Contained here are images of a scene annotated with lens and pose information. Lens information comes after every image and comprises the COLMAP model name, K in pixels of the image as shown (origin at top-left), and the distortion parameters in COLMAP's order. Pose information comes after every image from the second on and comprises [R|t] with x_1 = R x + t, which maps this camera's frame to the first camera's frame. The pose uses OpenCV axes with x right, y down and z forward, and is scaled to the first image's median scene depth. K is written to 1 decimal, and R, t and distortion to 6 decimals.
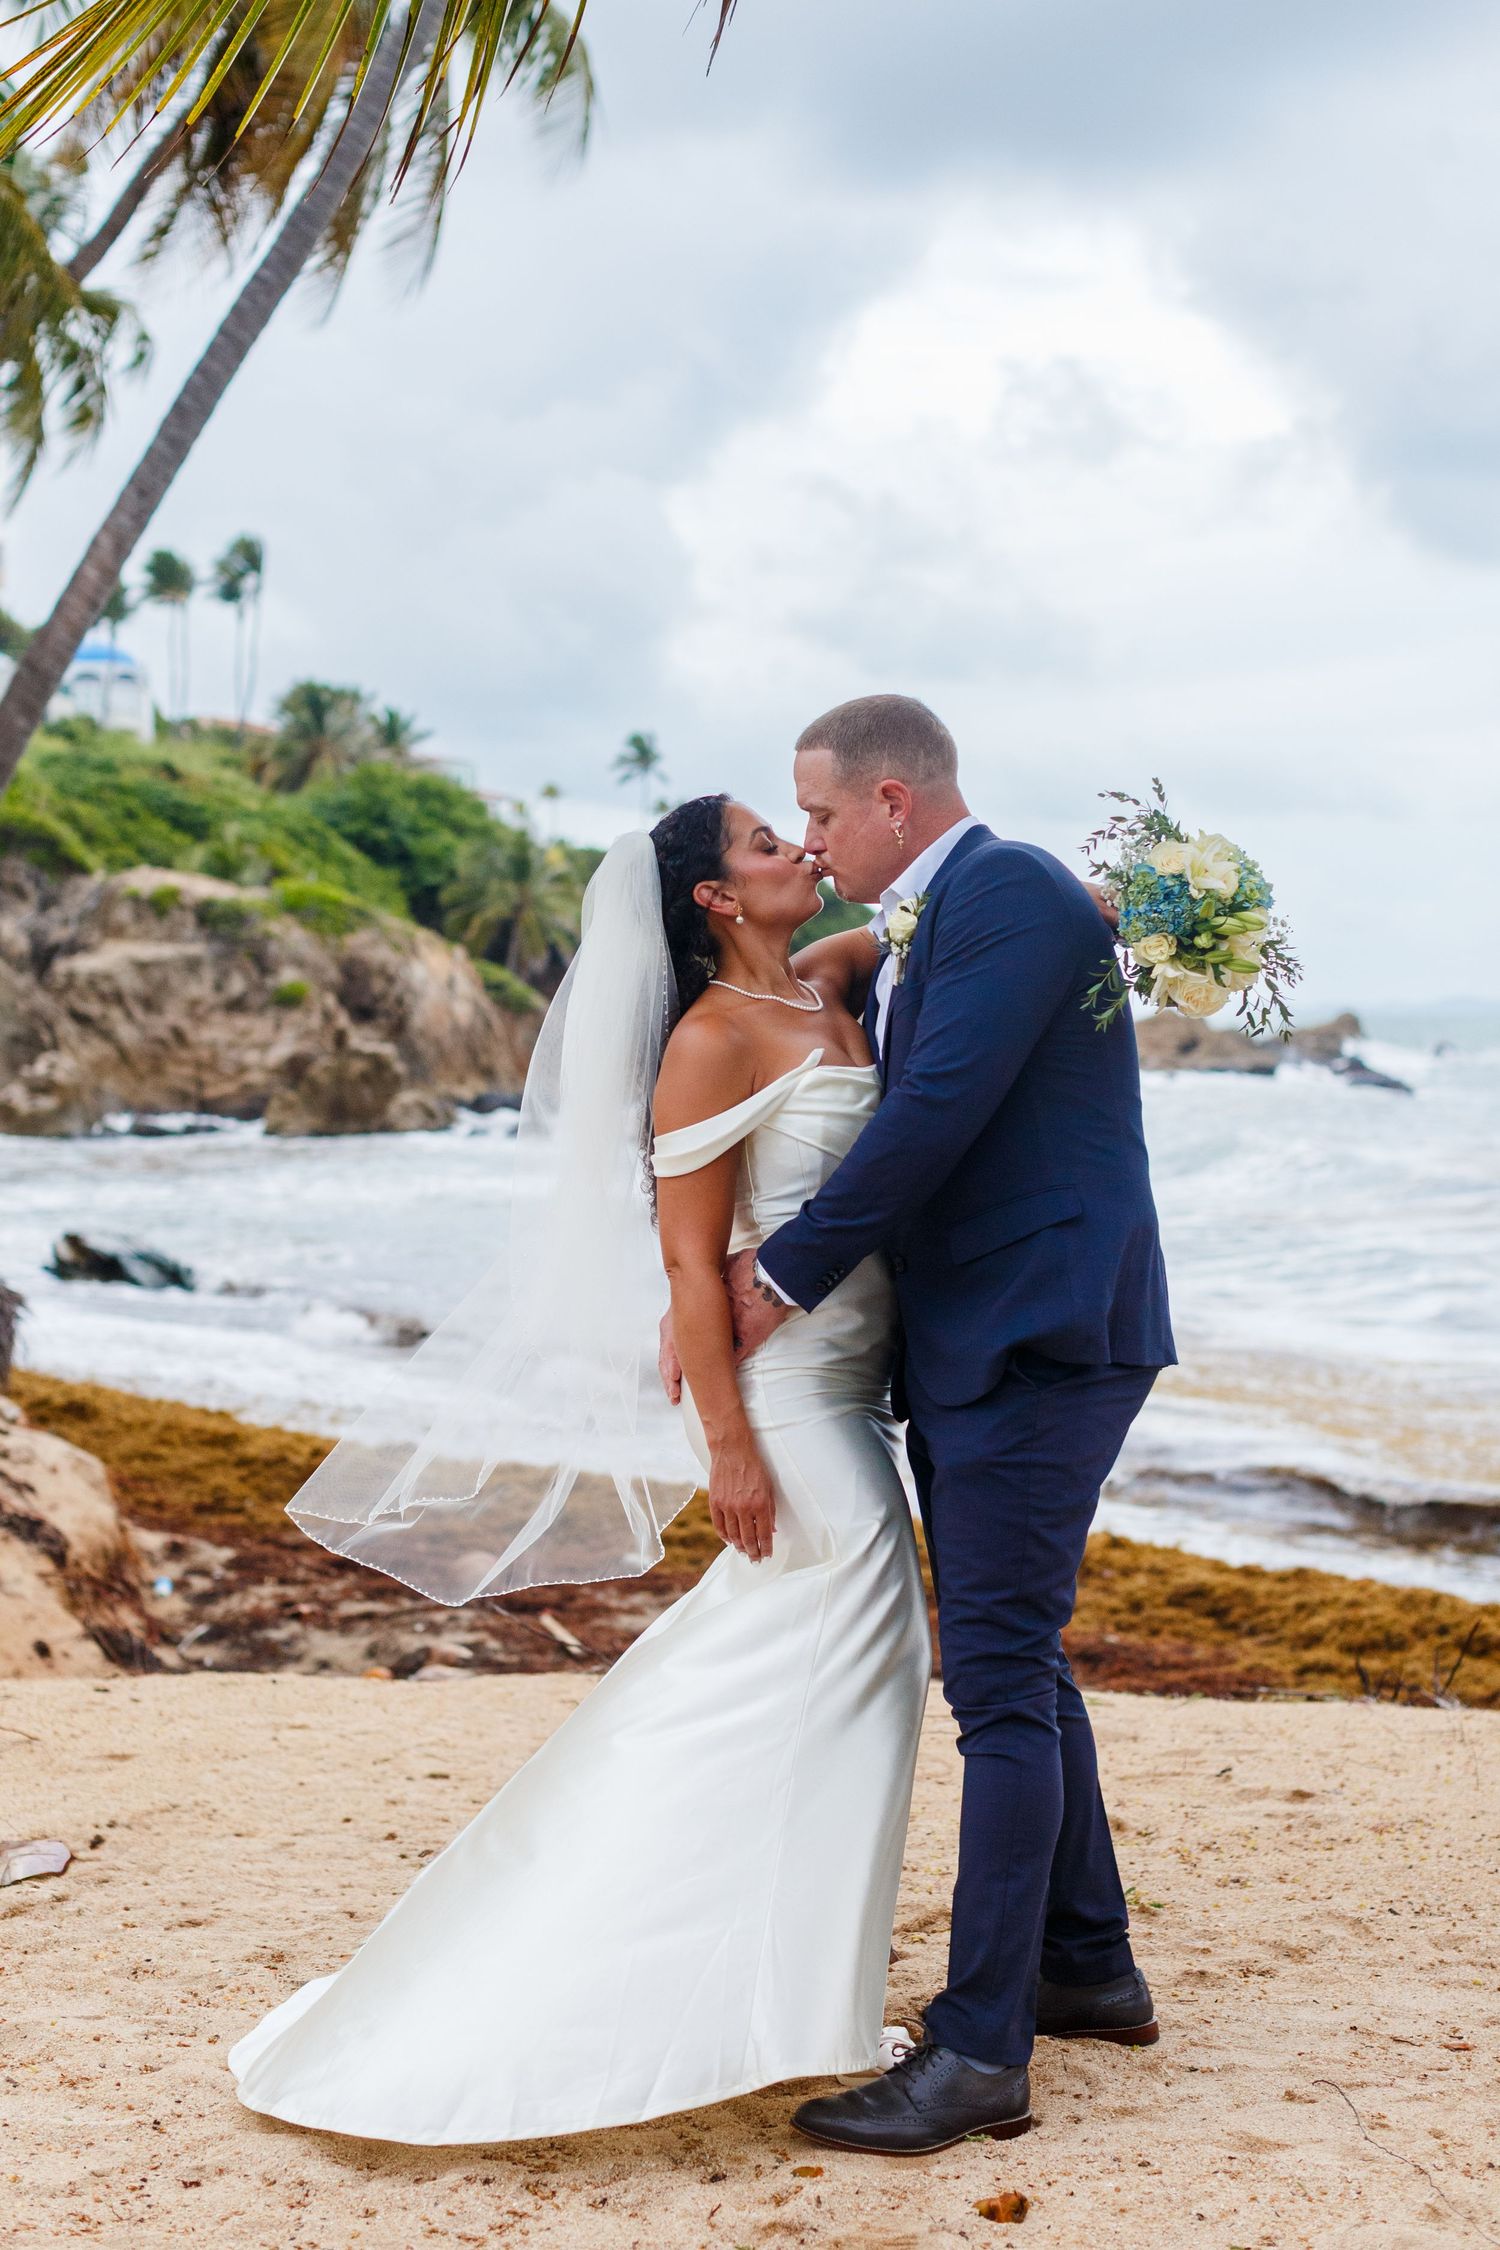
lens RADIAL K [[3350.8, 0, 747.7], [0, 3350.8, 1117.1], [0, 0, 1]] dist [0.025578, -0.023999]
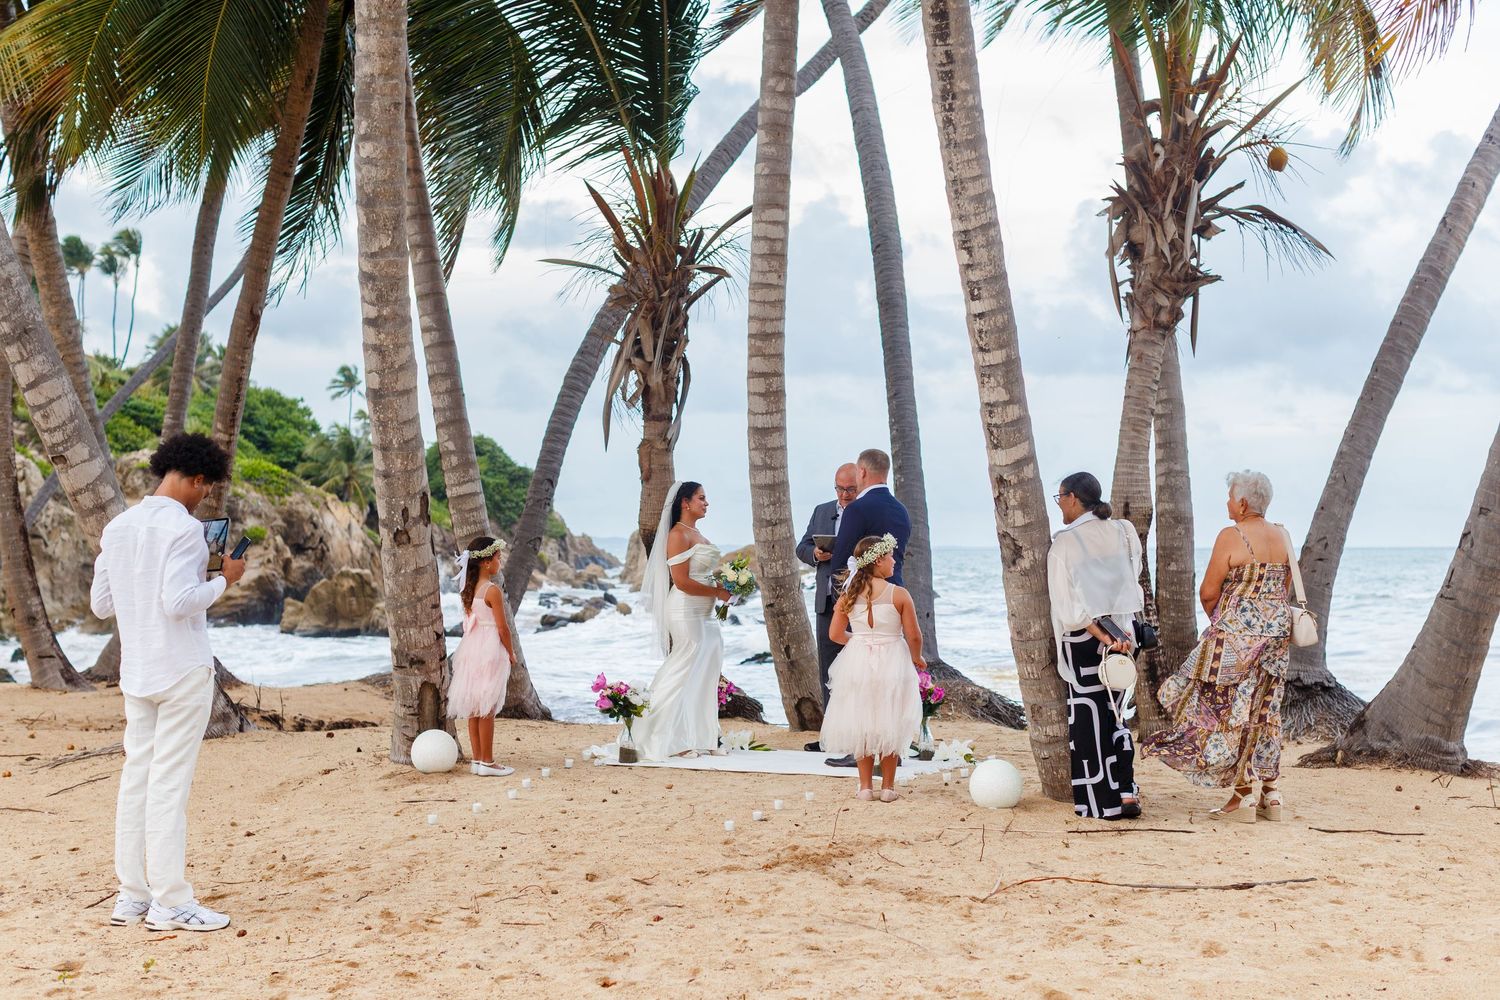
lens RADIAL K [[2153.1, 0, 747.9], [0, 2153.1, 492.1], [0, 0, 1]] dist [0.028113, 0.014957]
pose [[0.983296, 0.004898, 0.181949, -0.101408], [0.005707, 0.998317, -0.057712, 0.000278], [-0.181926, 0.057786, 0.981613, 0.031262]]
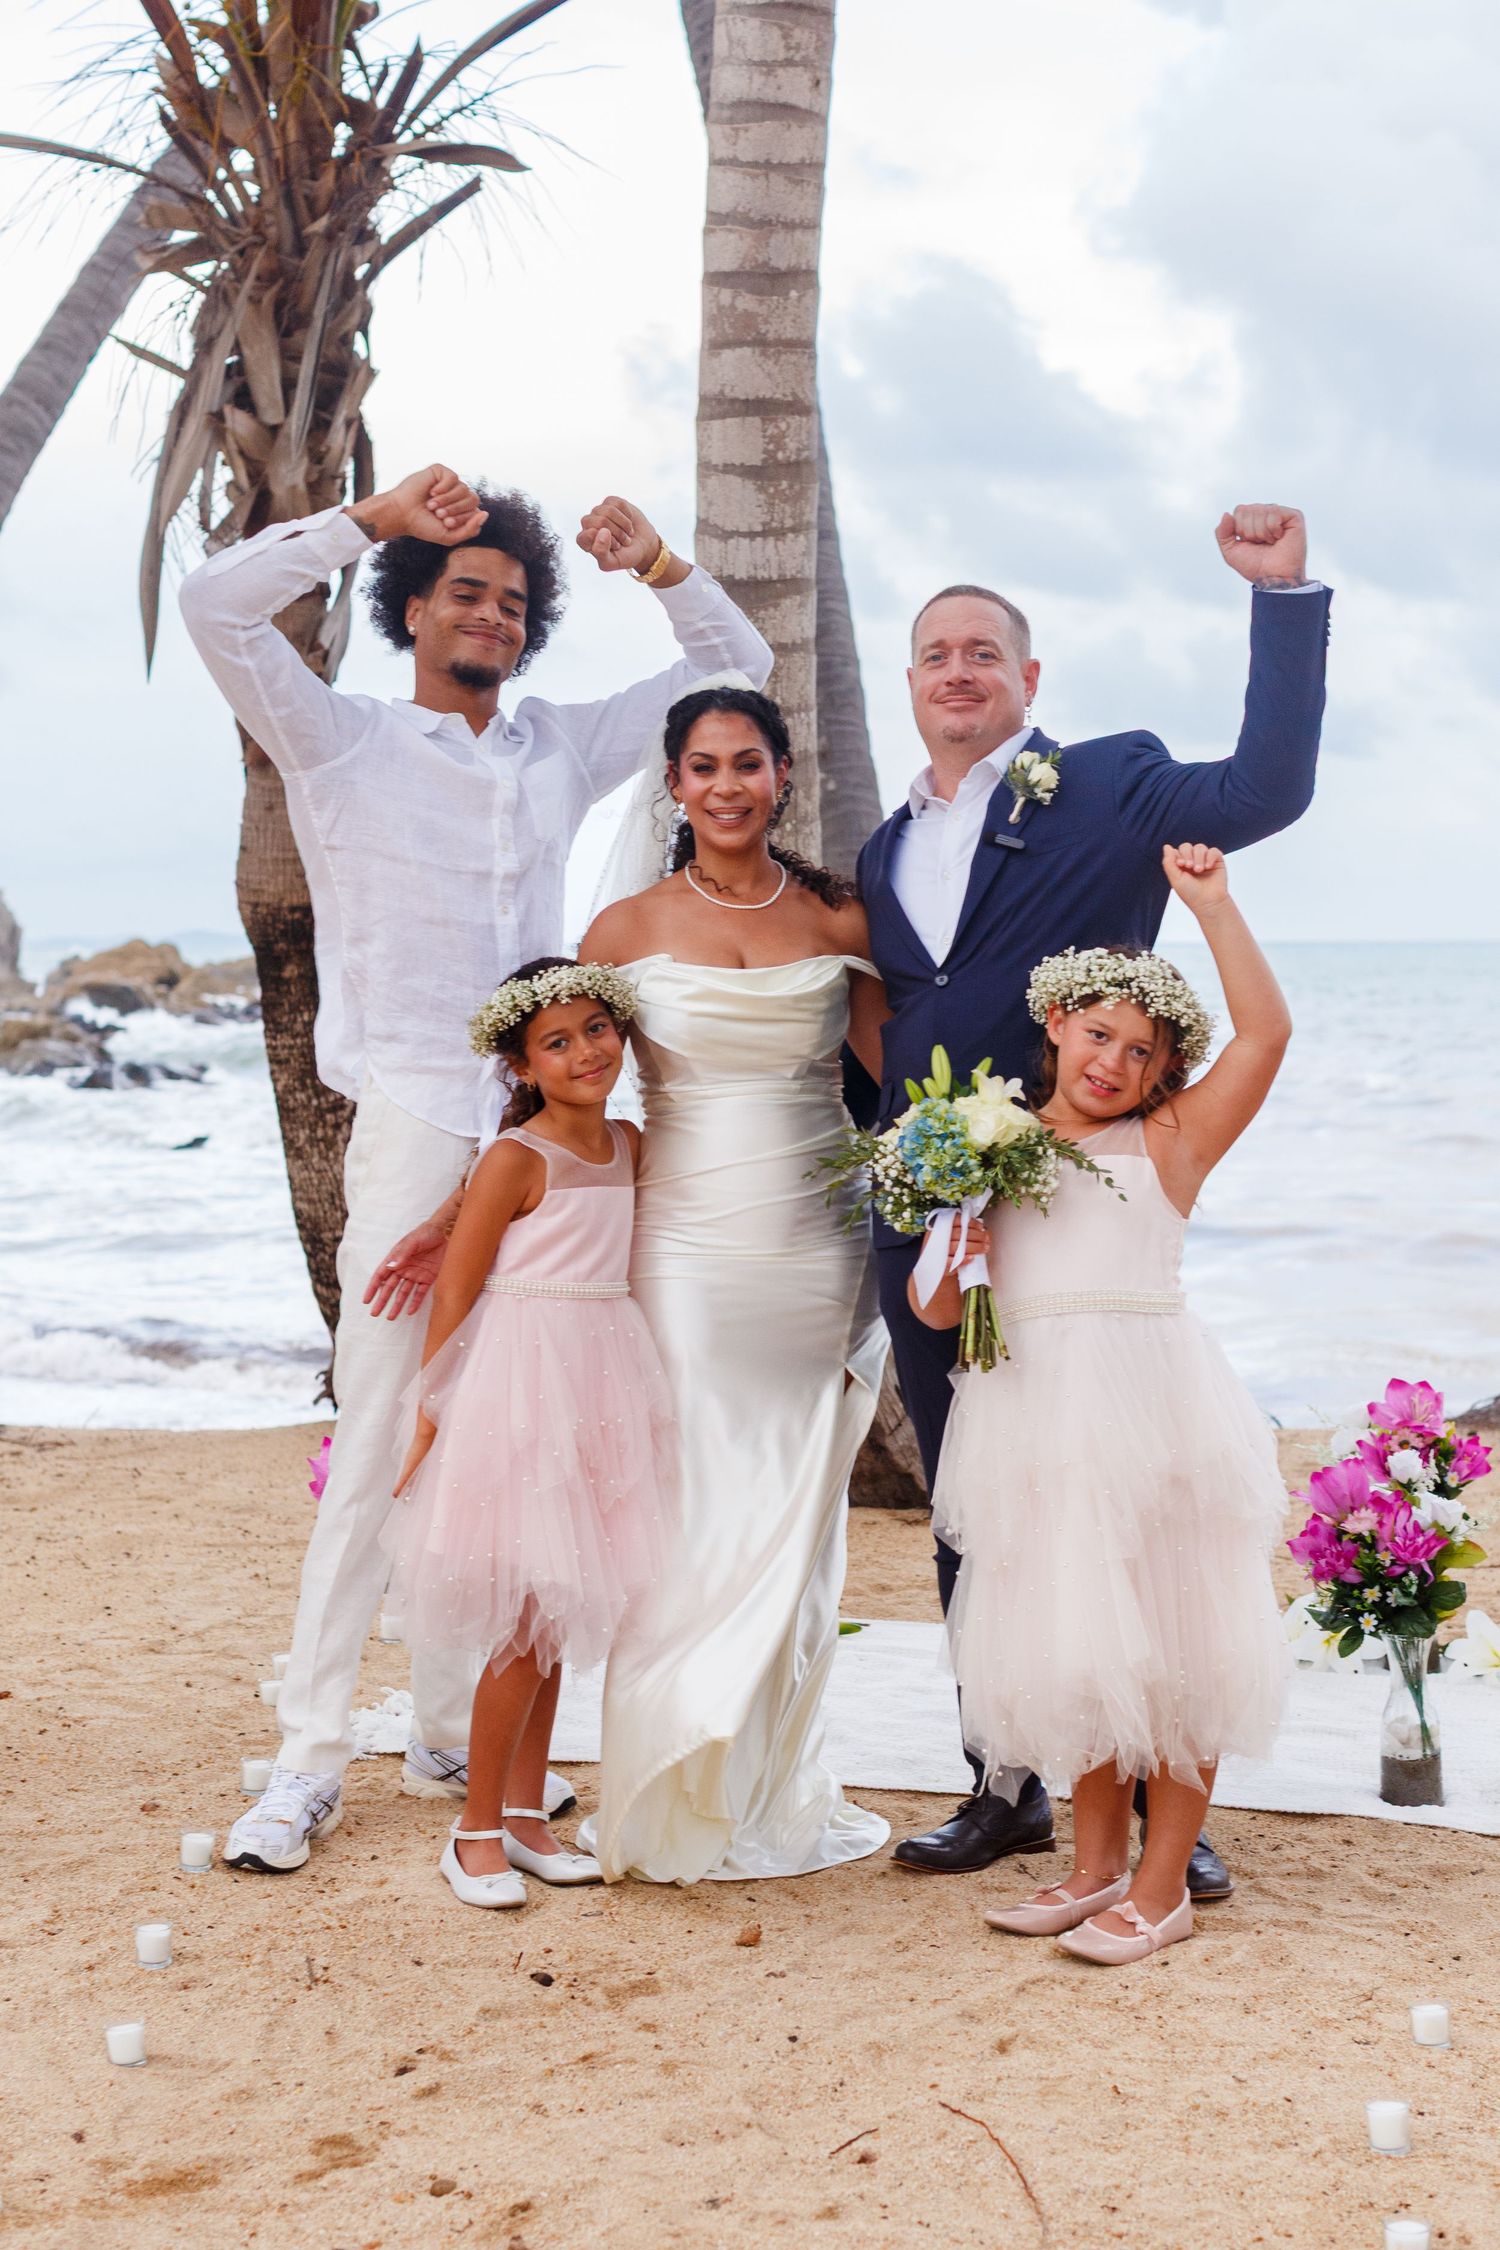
lens RADIAL K [[3486.0, 0, 755.2], [0, 3486.0, 1152.5], [0, 0, 1]] dist [0.079299, -0.180856]
pose [[0.933782, -0.019614, 0.357303, -0.100879], [0.009772, 0.999522, 0.029330, -0.001907], [-0.357708, -0.023896, 0.933528, 0.089950]]
